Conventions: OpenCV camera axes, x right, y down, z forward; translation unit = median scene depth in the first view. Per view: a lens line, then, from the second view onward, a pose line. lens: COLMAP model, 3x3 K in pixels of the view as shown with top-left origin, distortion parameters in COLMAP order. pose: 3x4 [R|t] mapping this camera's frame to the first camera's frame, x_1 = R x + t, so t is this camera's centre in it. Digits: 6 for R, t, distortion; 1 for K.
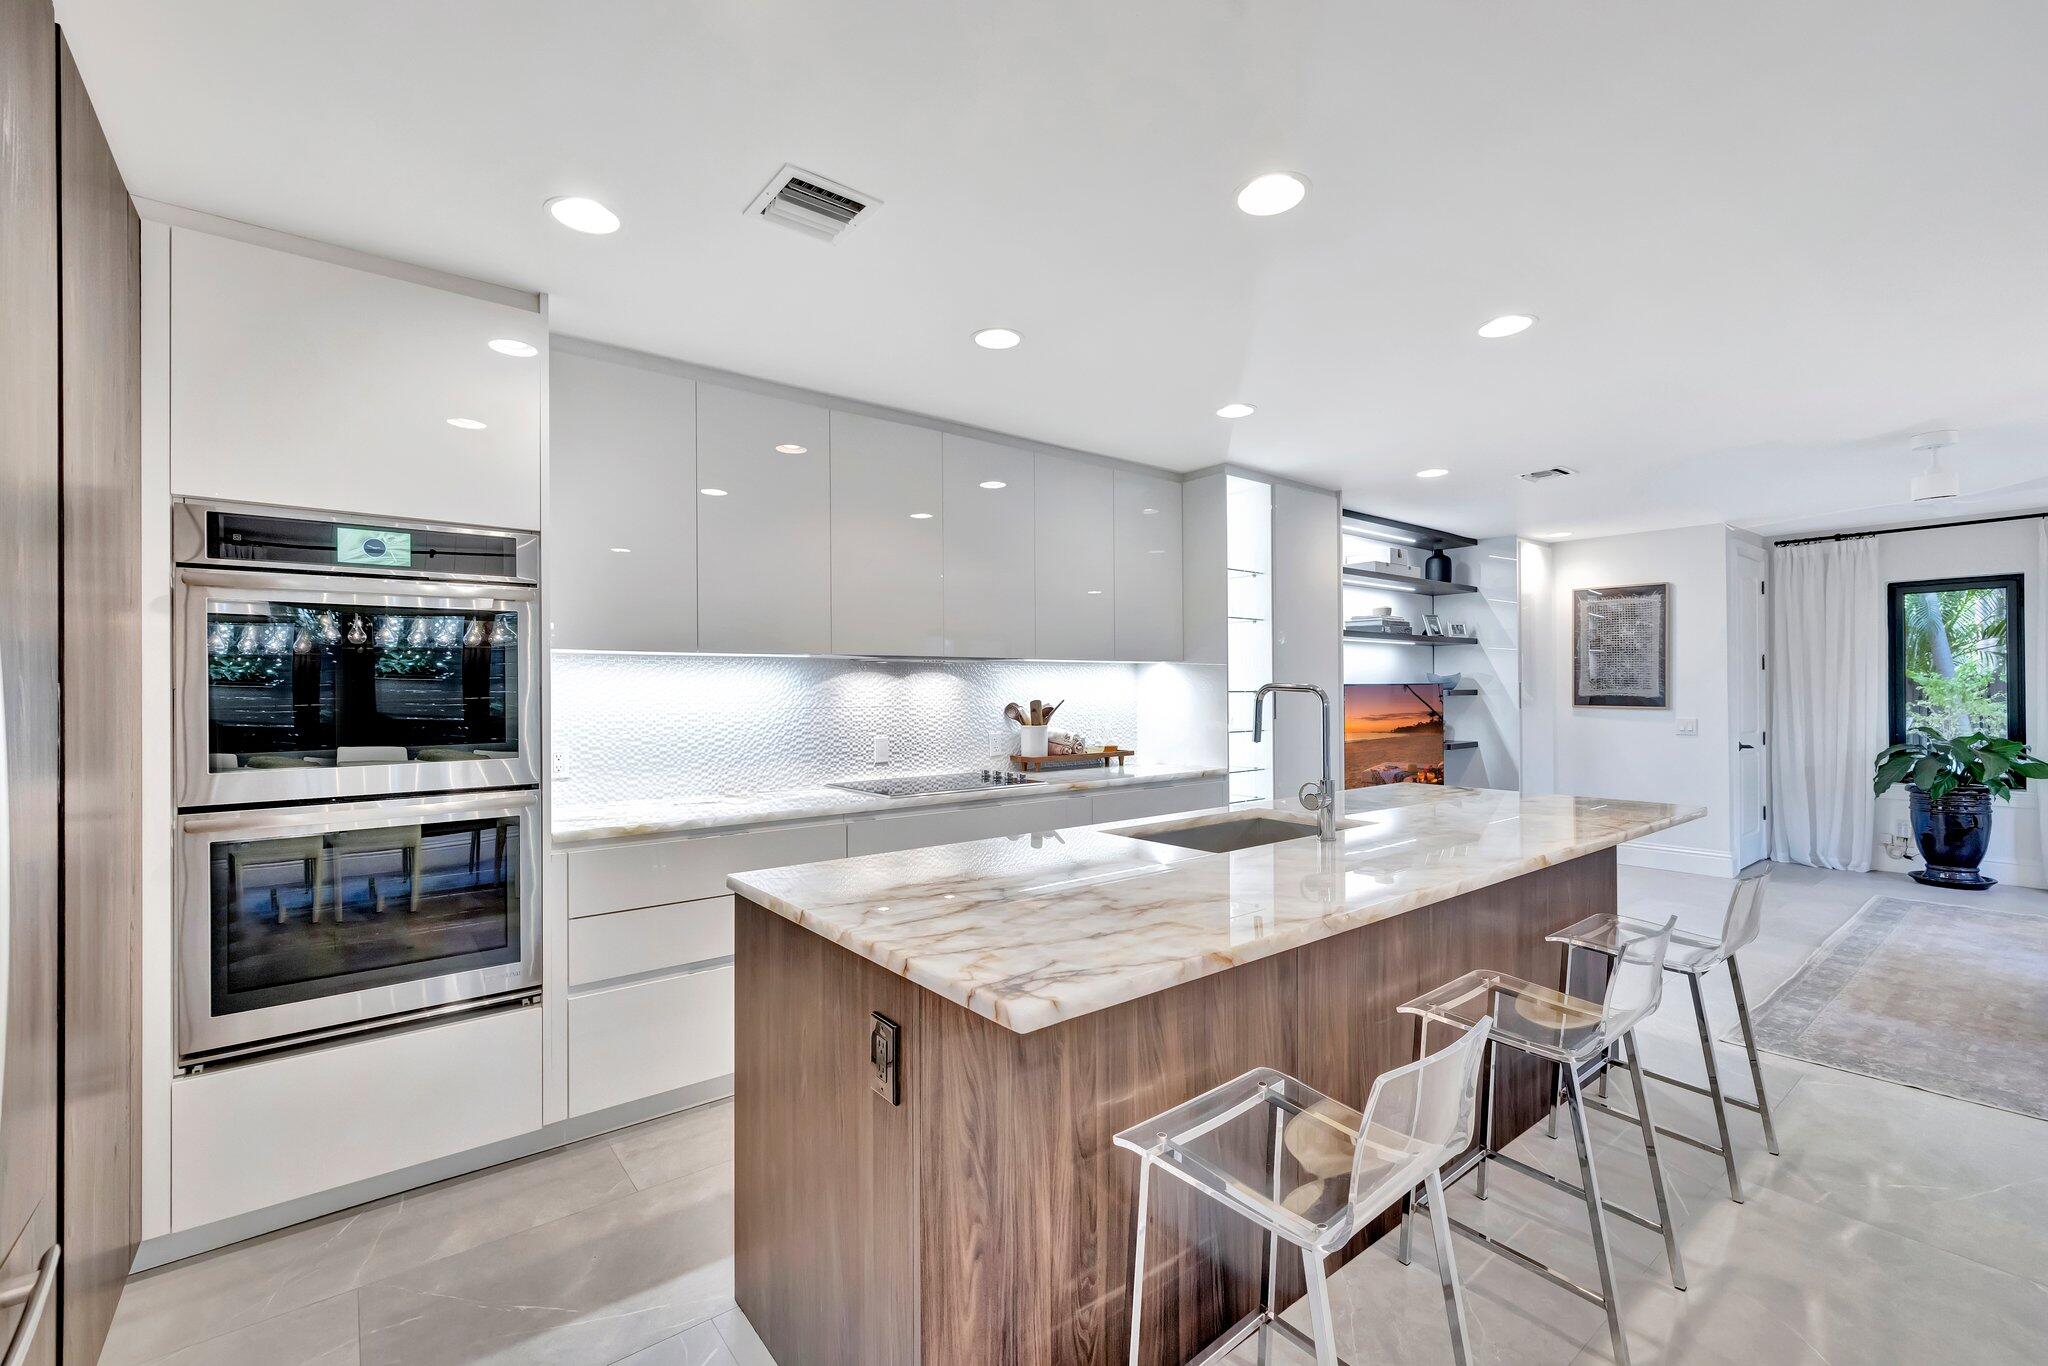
lens RADIAL K [[859.1, 0, 1015.1], [0, 859.1, 686.9], [0, 0, 1]] dist [-0.000516, -0.000129]
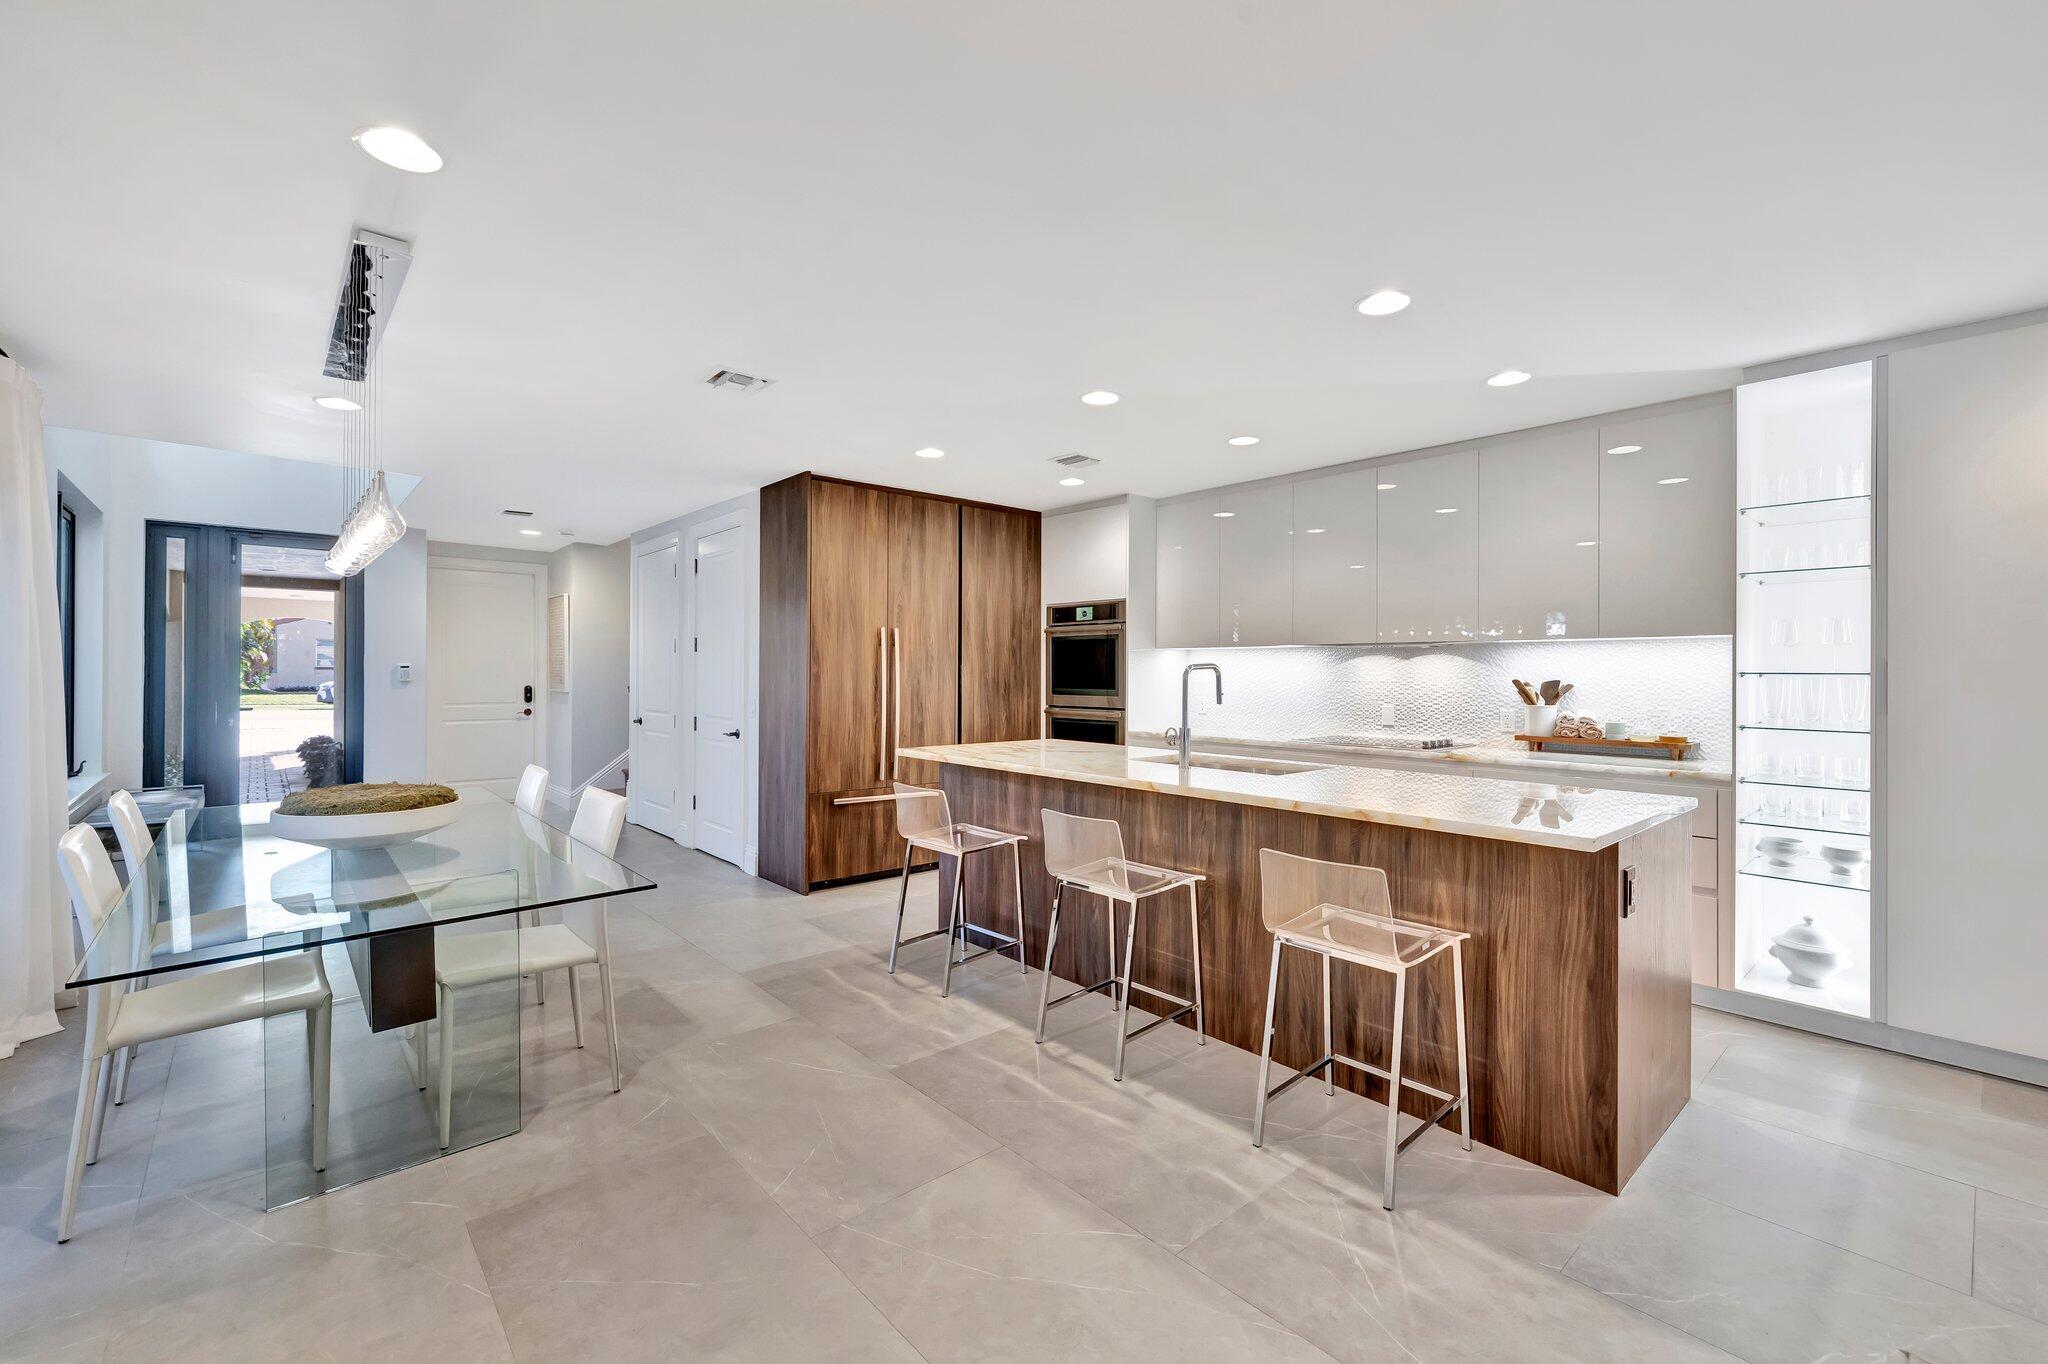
lens RADIAL K [[859.1, 0, 1017.6], [0, 859.1, 663.5], [0, 0, 1]] dist [-0.000516, -0.000129]
pose [[0.059477, -0.003140, -0.998225, 0.986082], [-0.001274, 0.999994, -0.003221, 0.000406], [0.998229, 0.001463, 0.059472, 0.330878]]
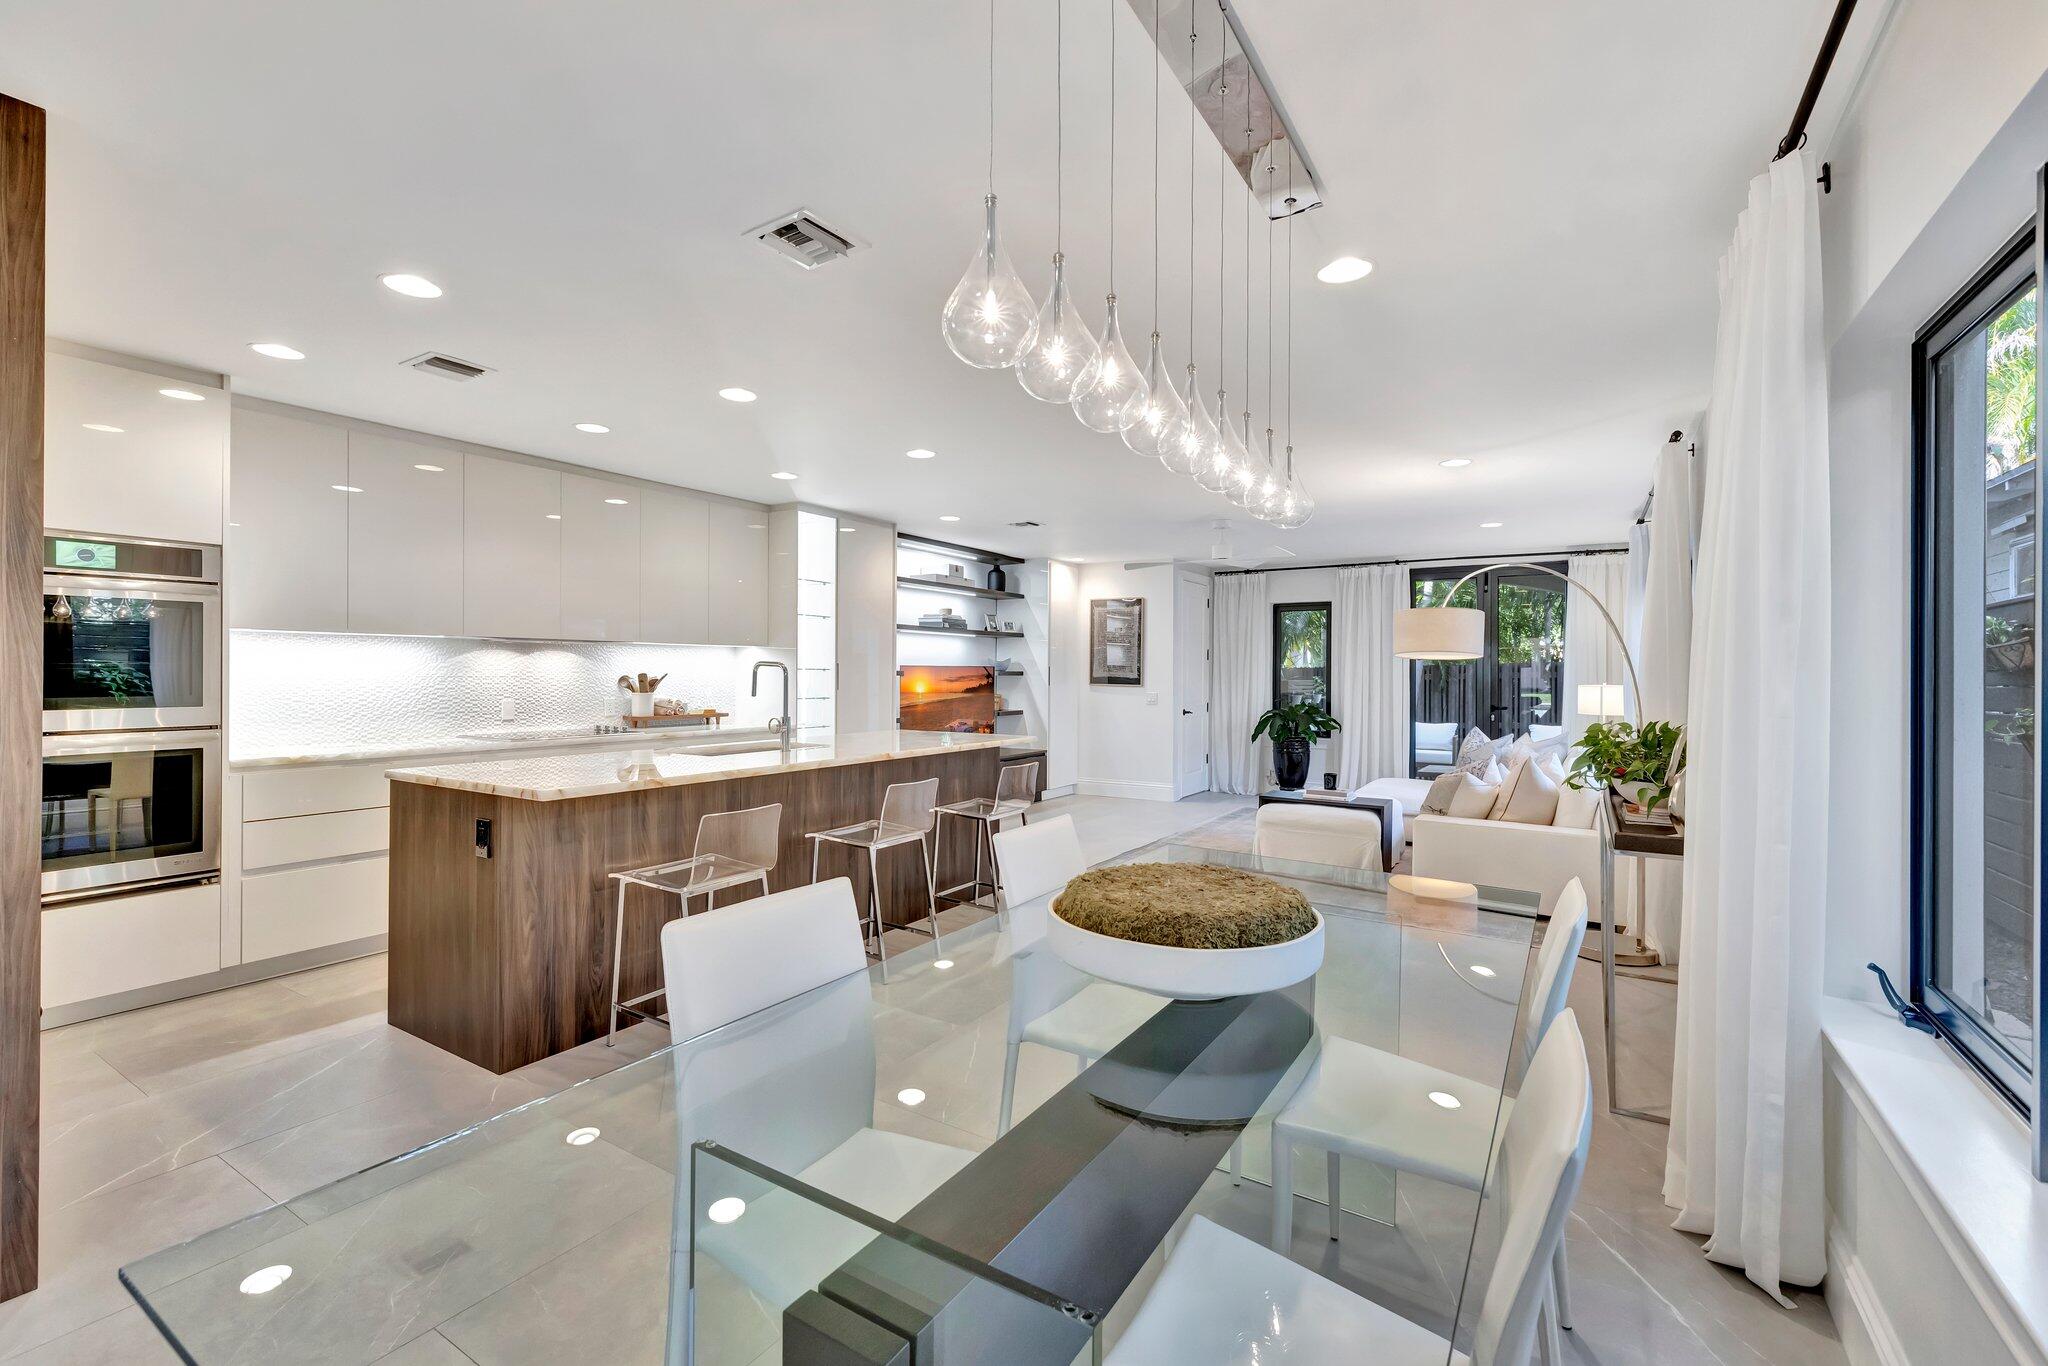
lens RADIAL K [[877.4, 0, 1020.1], [0, 877.4, 674.8], [0, 0, 1]] dist [-0.004203, 0.000314]
pose [[0.940659, 0.010347, 0.339196, 0.109831], [-0.012366, 0.999916, 0.003791, 0.005276], [-0.339128, -0.007760, 0.940708, -0.452001]]
